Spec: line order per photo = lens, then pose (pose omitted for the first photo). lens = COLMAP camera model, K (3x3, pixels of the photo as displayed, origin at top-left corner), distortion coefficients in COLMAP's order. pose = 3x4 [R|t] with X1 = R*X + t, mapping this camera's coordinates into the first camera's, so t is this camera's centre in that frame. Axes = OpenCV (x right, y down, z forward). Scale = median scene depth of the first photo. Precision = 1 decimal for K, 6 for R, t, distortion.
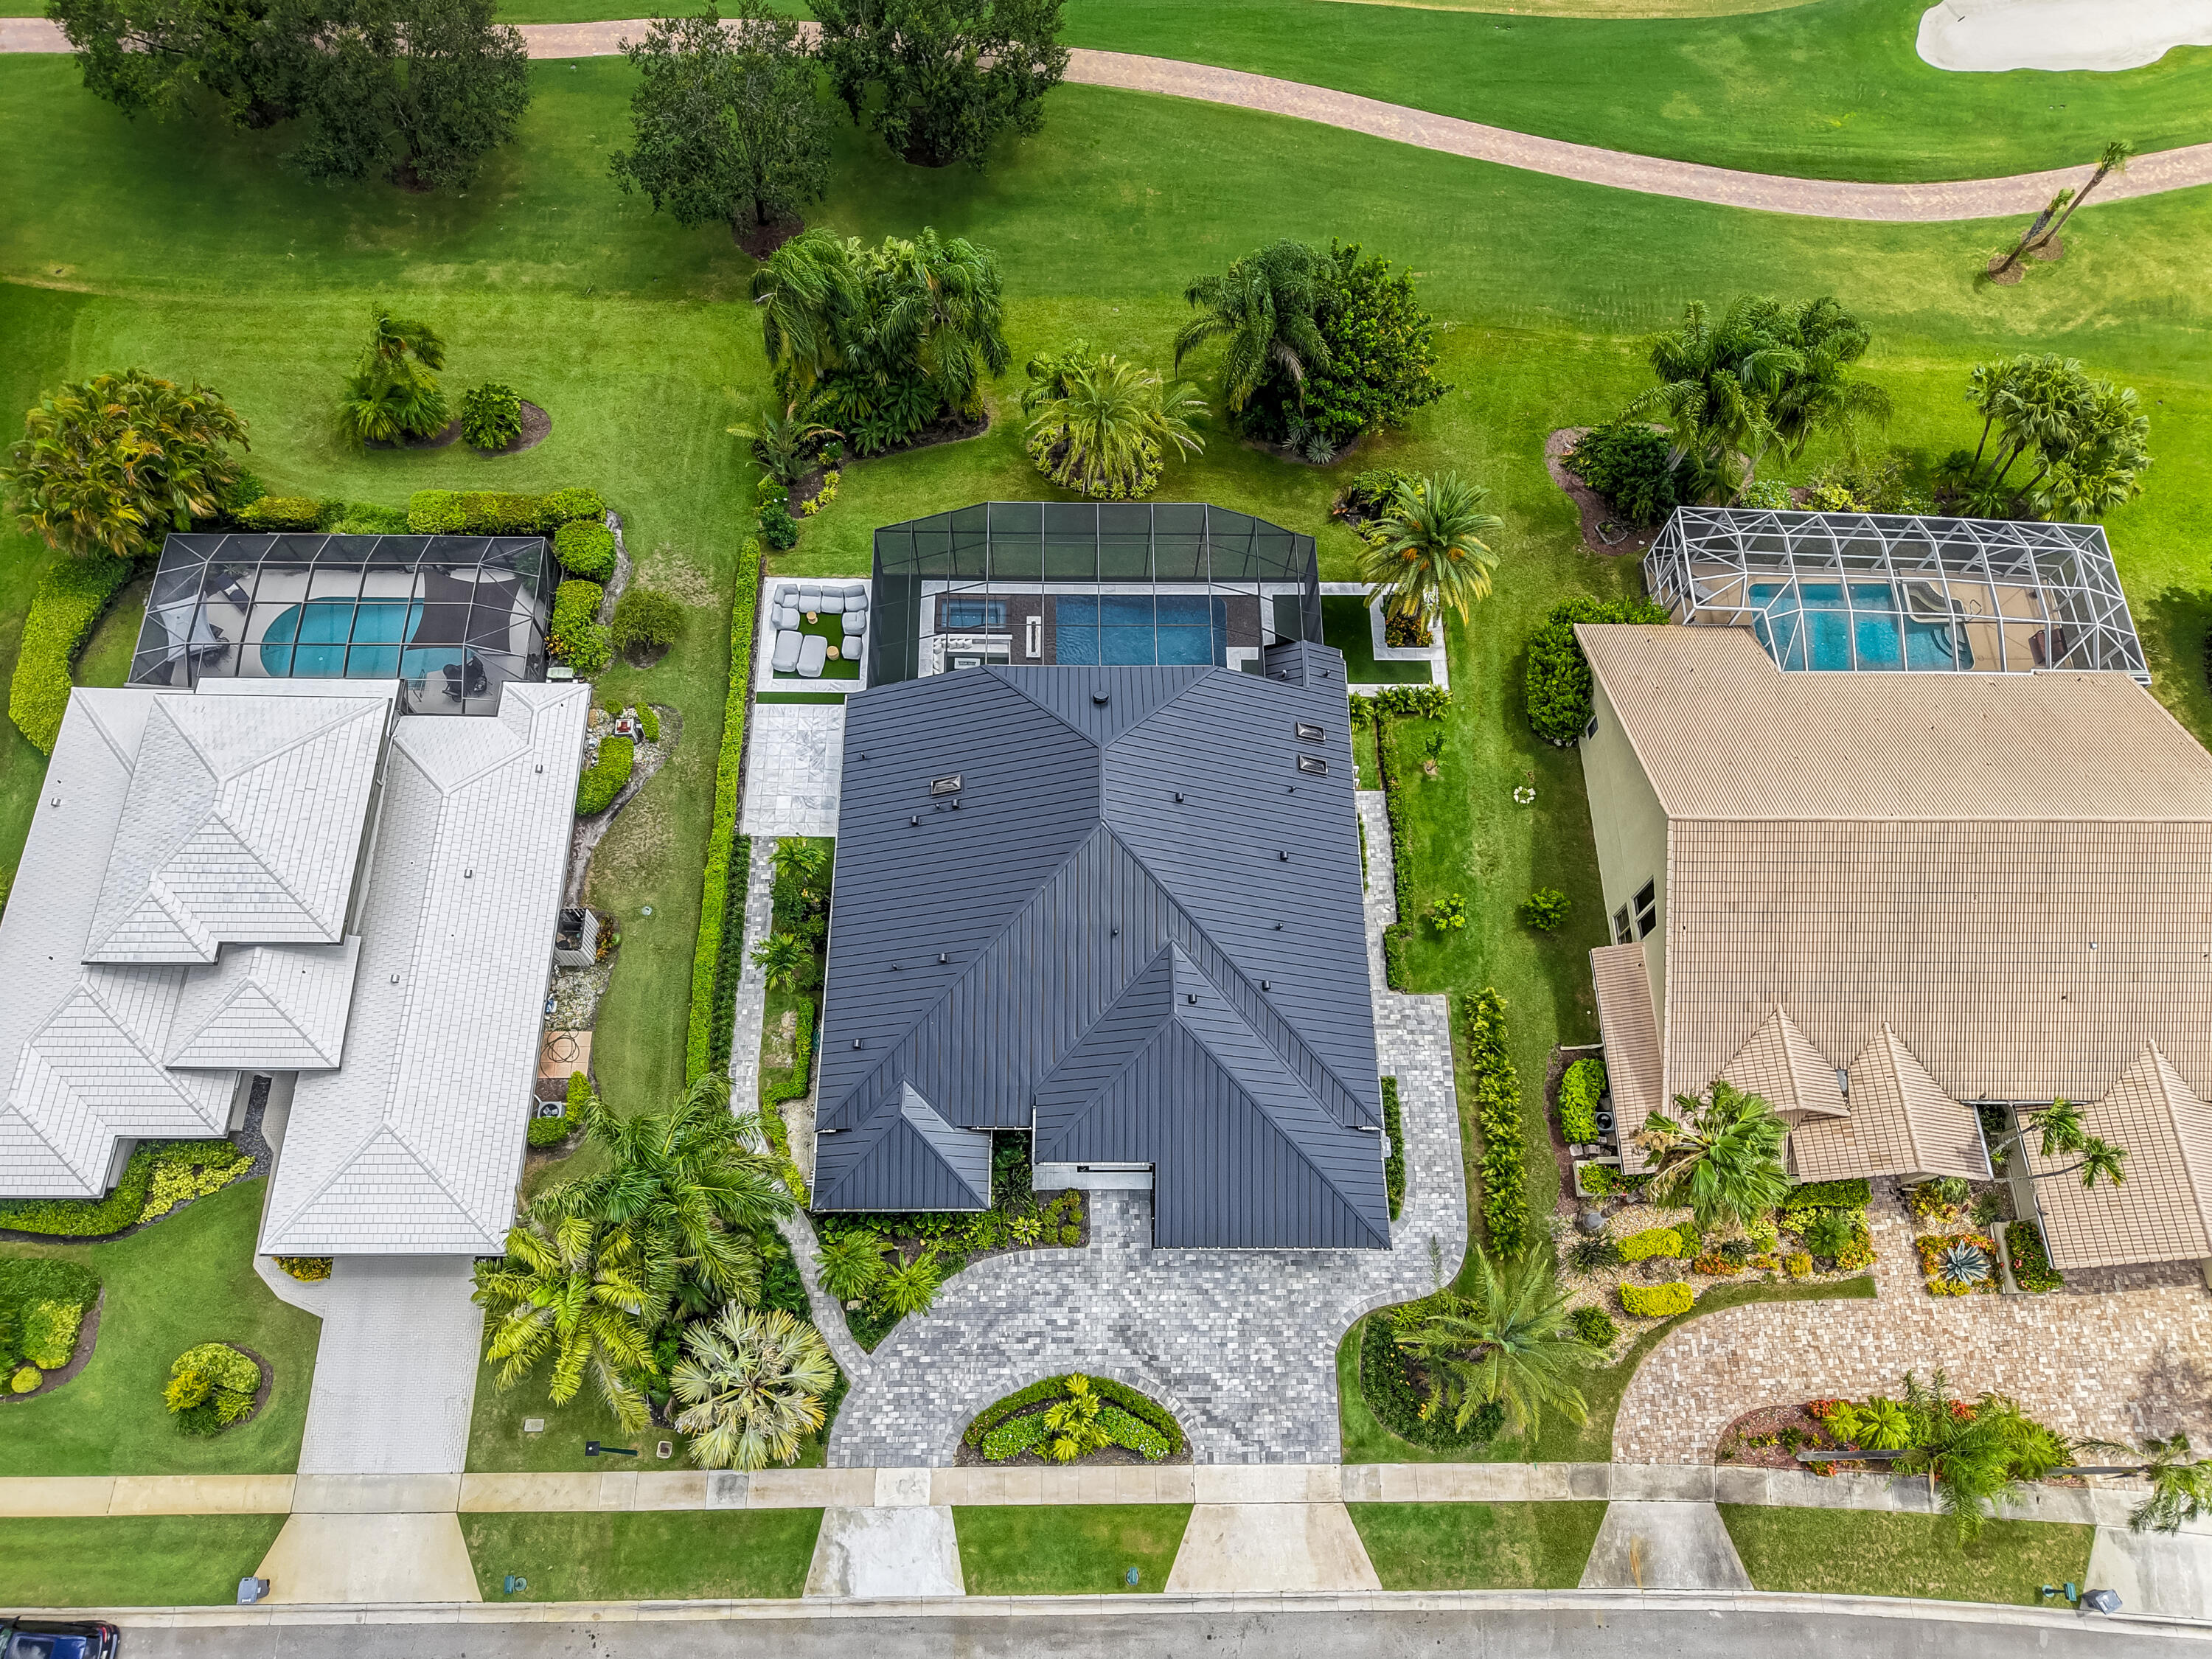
lens RADIAL K [[1501.4, 0, 1099.9], [0, 1501.4, 840.1], [0, 0, 1]] dist [0.009454, -0.008961]
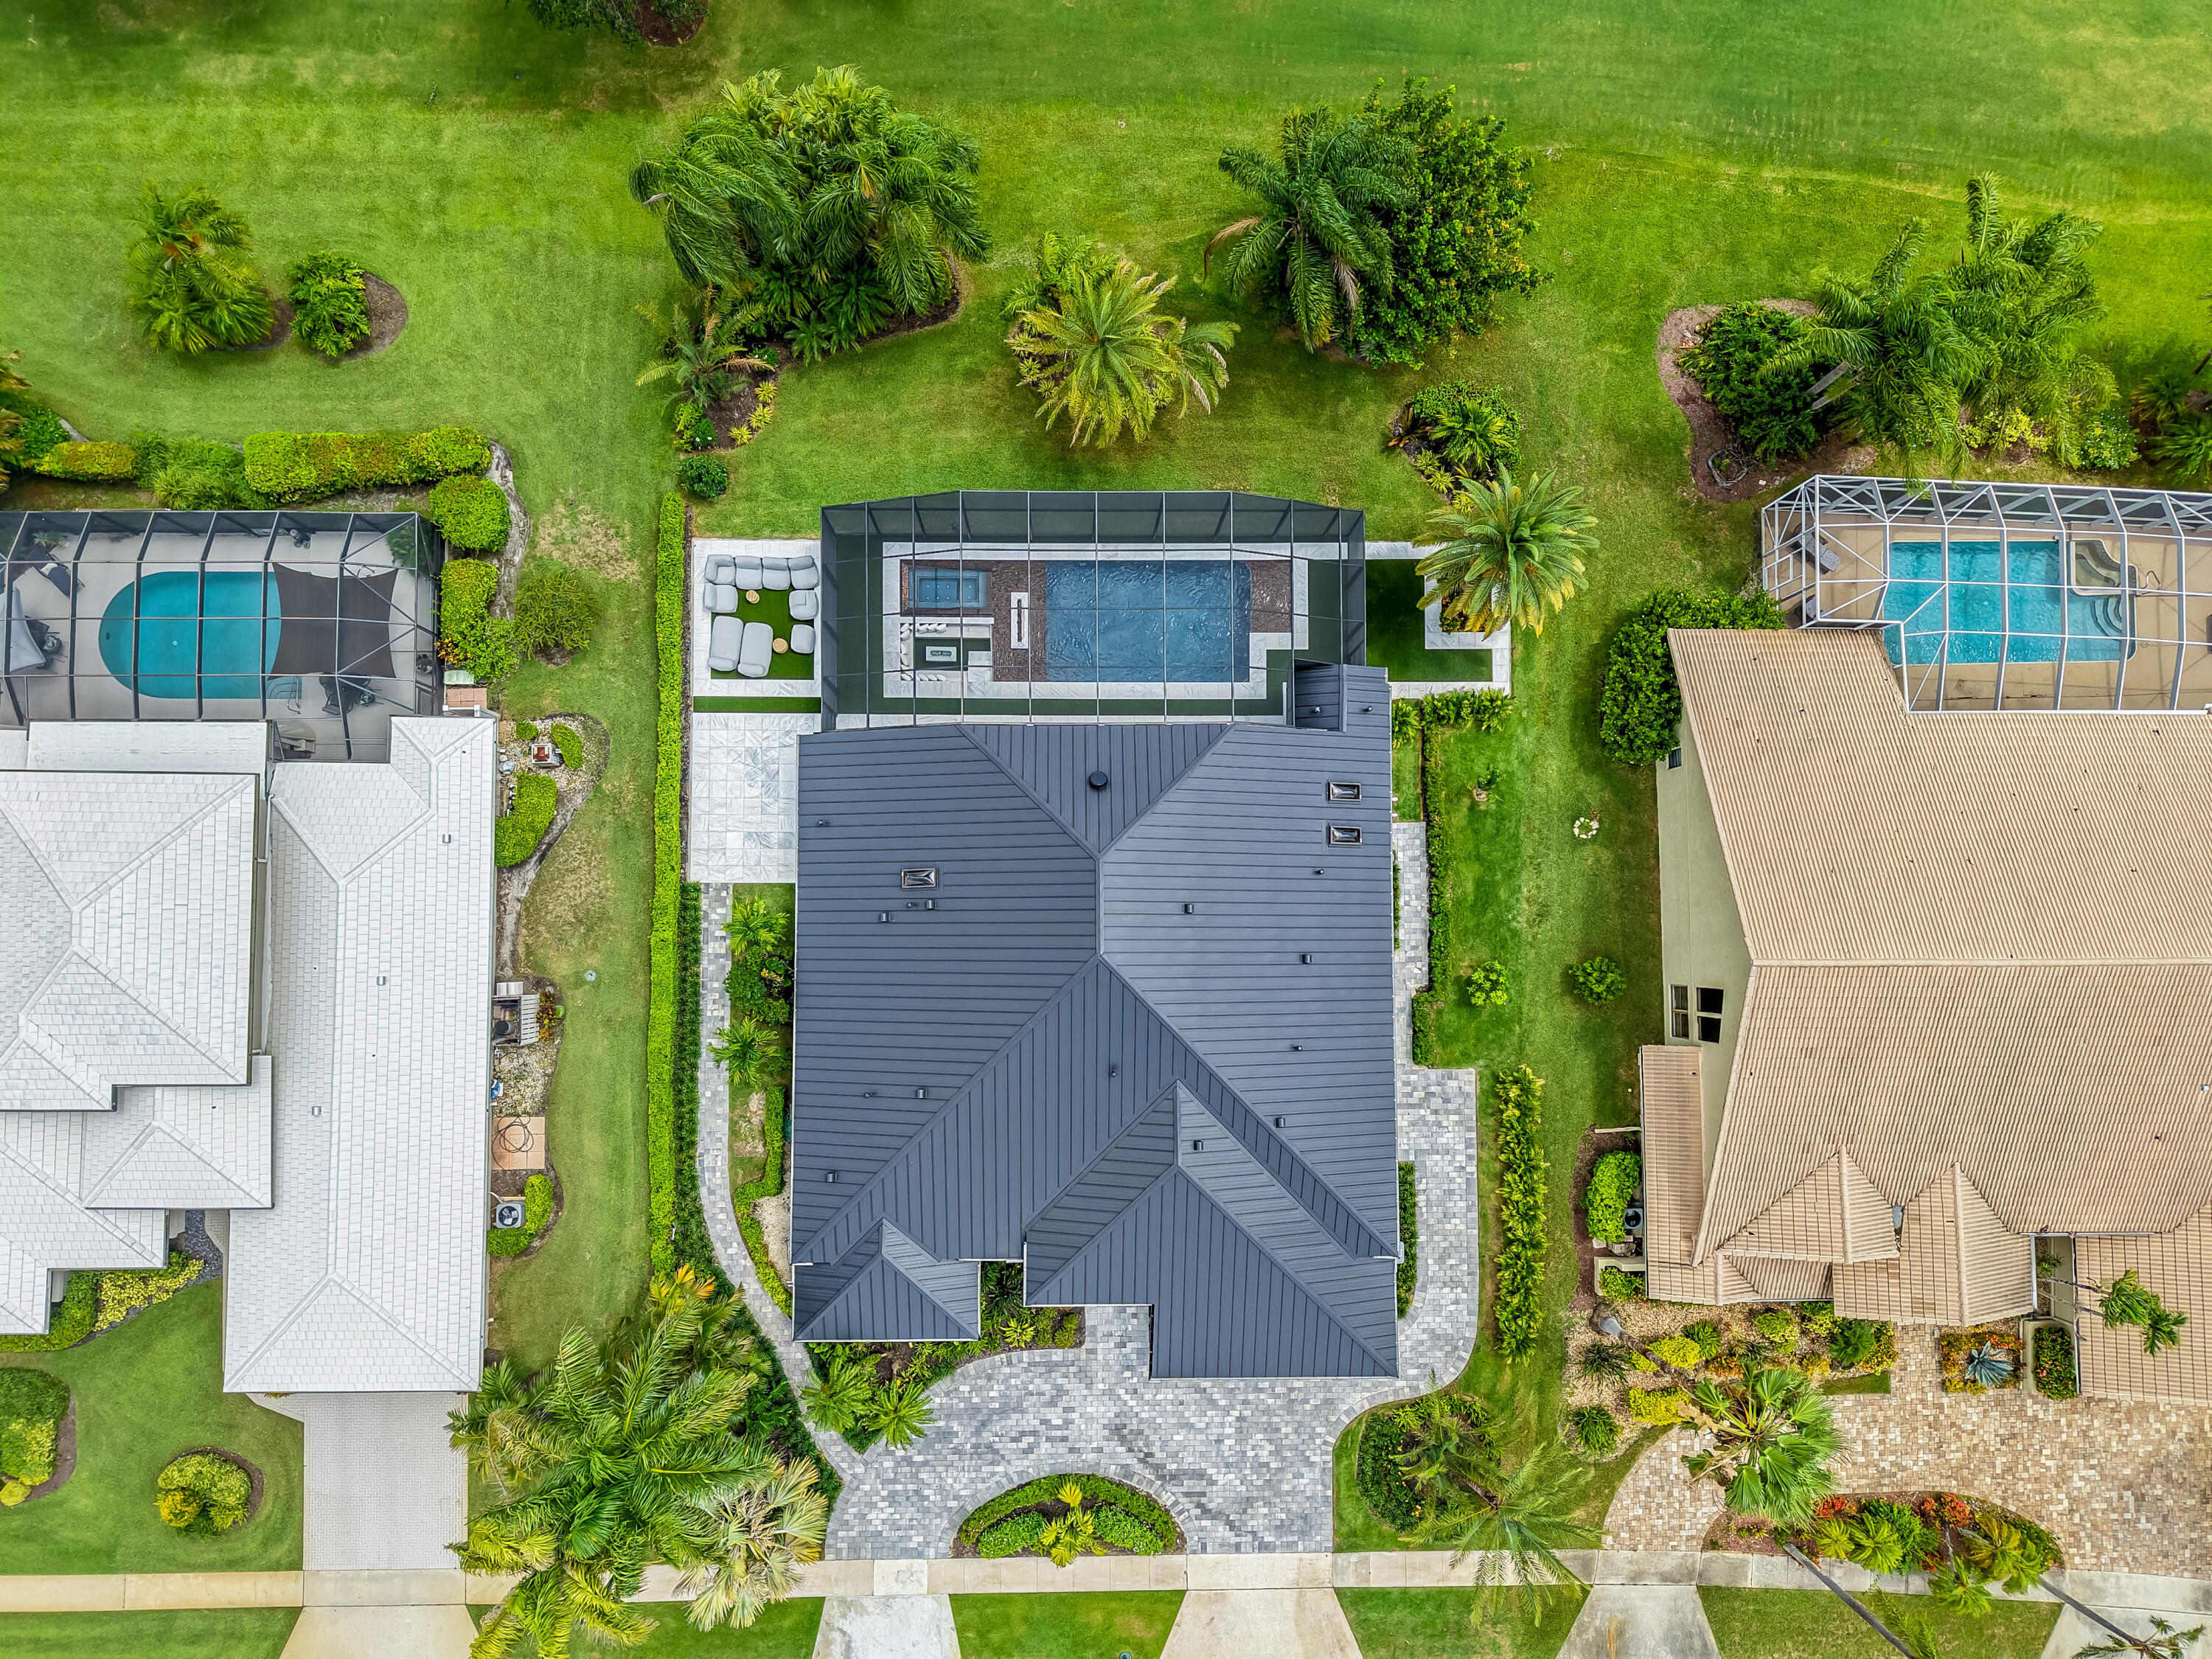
lens RADIAL K [[1508.9, 0, 1100.6], [0, 1508.9, 827.6], [0, 0, 1]] dist [0.001716, -0.000196]
pose [[0.999988, 0.004728, -0.000873, 0.002627], [-0.004137, 0.938640, 0.344875, -0.384239], [0.002450, -0.344867, 0.938648, 0.208464]]
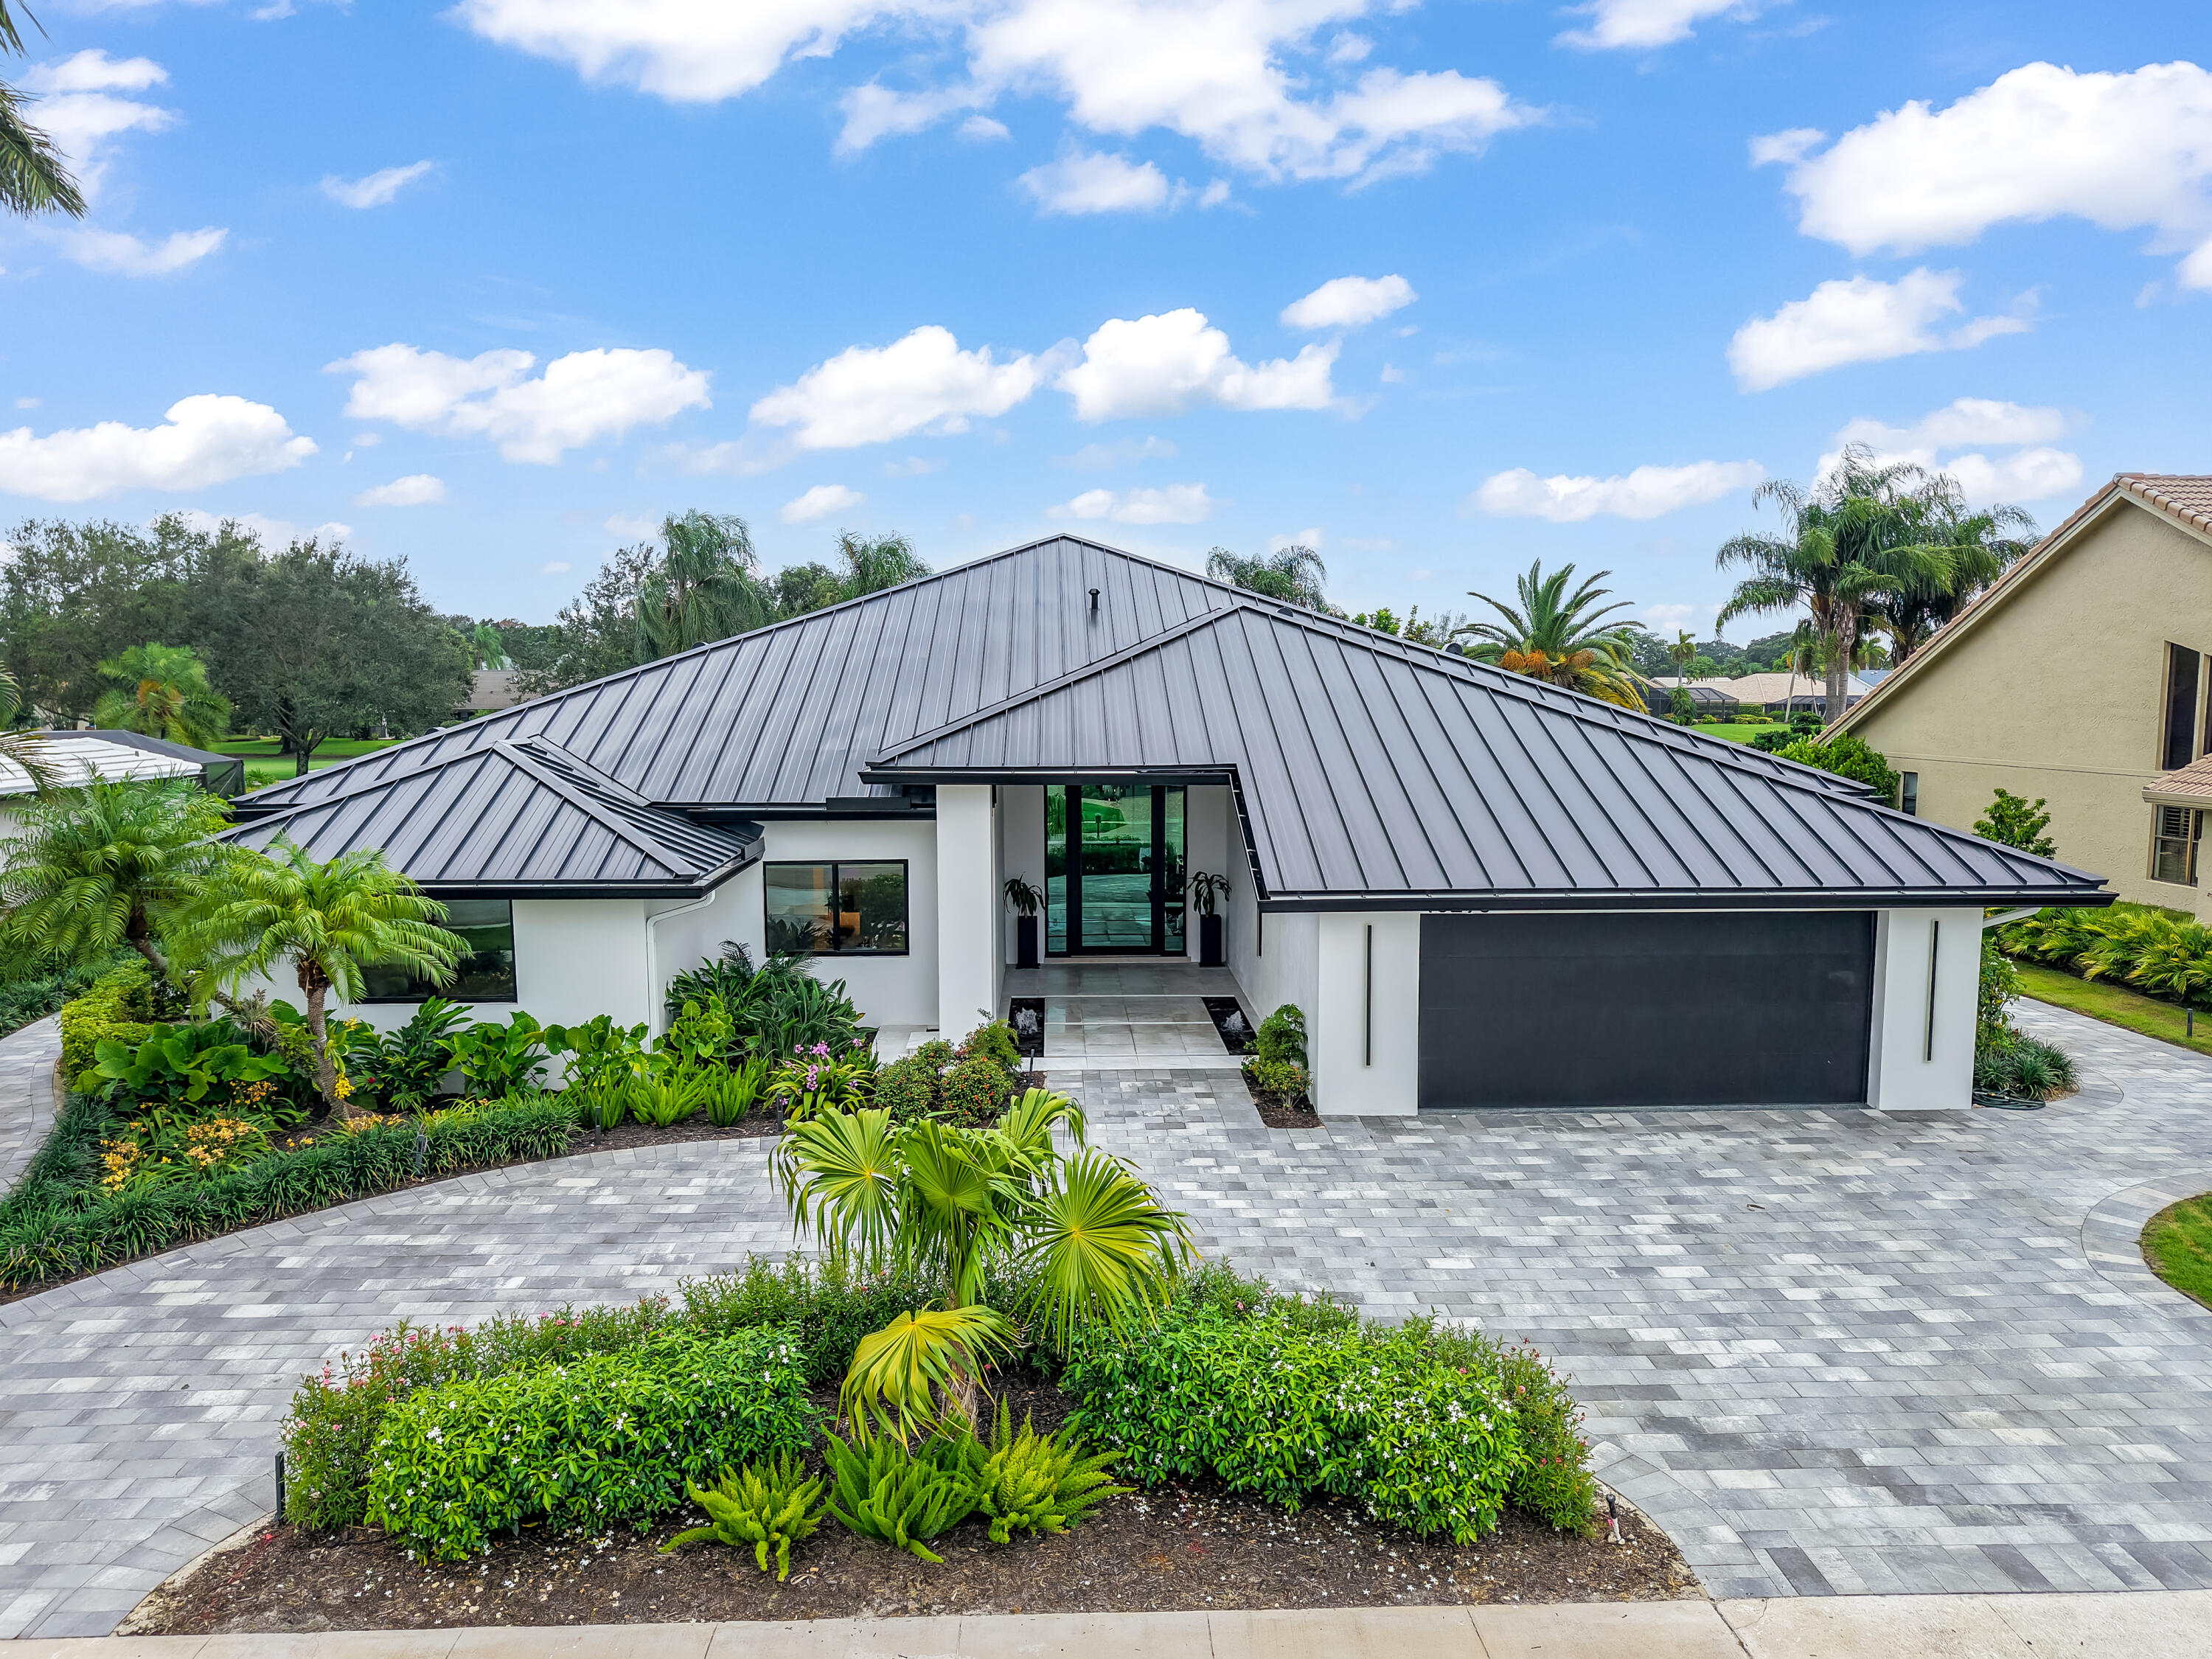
lens RADIAL K [[1508.9, 0, 1100.6], [0, 1508.9, 827.6], [0, 0, 1]] dist [0.001716, -0.000196]
pose [[0.999170, -0.032586, 0.024434, -0.001227], [0.037171, 0.484336, -0.874092, 0.496639], [0.016649, 0.874275, 0.485146, 0.832400]]
